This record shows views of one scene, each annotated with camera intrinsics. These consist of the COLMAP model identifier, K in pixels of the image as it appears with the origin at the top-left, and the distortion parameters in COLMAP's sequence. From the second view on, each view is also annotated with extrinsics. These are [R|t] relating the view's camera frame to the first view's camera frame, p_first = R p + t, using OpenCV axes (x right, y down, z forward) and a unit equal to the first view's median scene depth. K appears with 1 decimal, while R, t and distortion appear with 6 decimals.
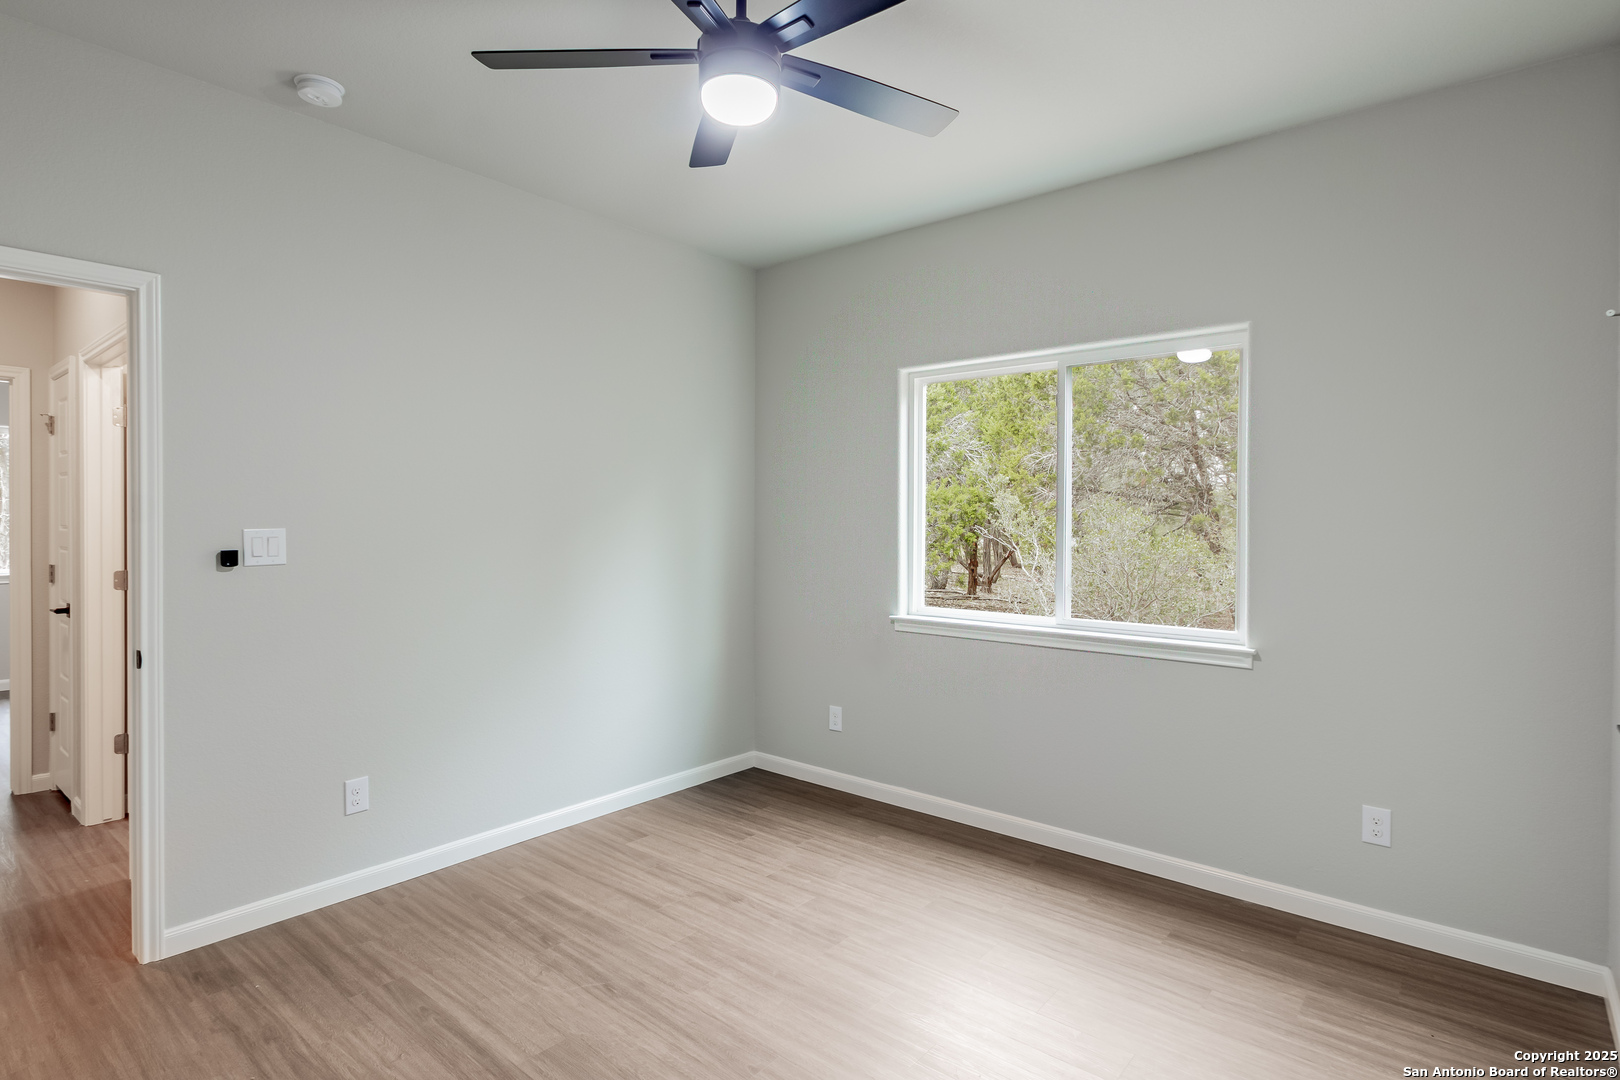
lens RADIAL K [[864.2, 0, 811.5], [0, 864.2, 546.5], [0, 0, 1]] dist [-0.001514, 0.000982]
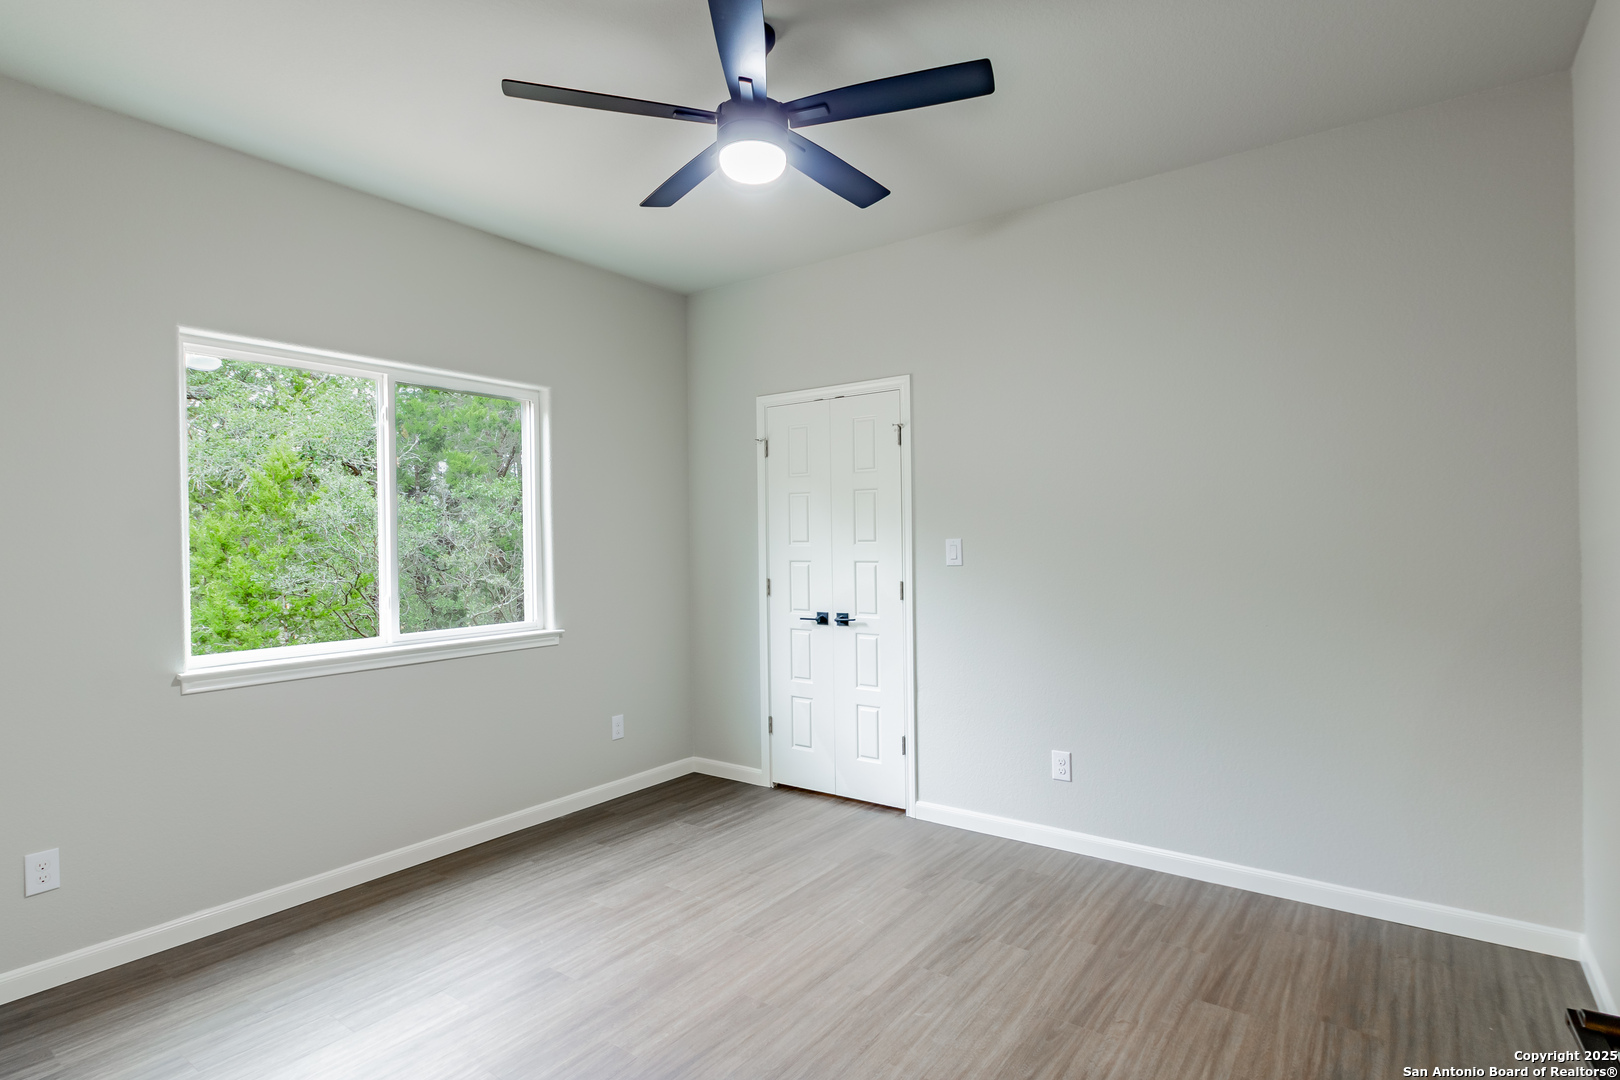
lens RADIAL K [[864.2, 0, 811.5], [0, 864.2, 546.5], [0, 0, 1]] dist [-0.001514, 0.000982]
pose [[-0.123815, -0.016683, 0.992165, -0.890520], [0.033514, 0.999218, 0.020984, -0.028597], [-0.991739, 0.035849, -0.123159, 0.766759]]
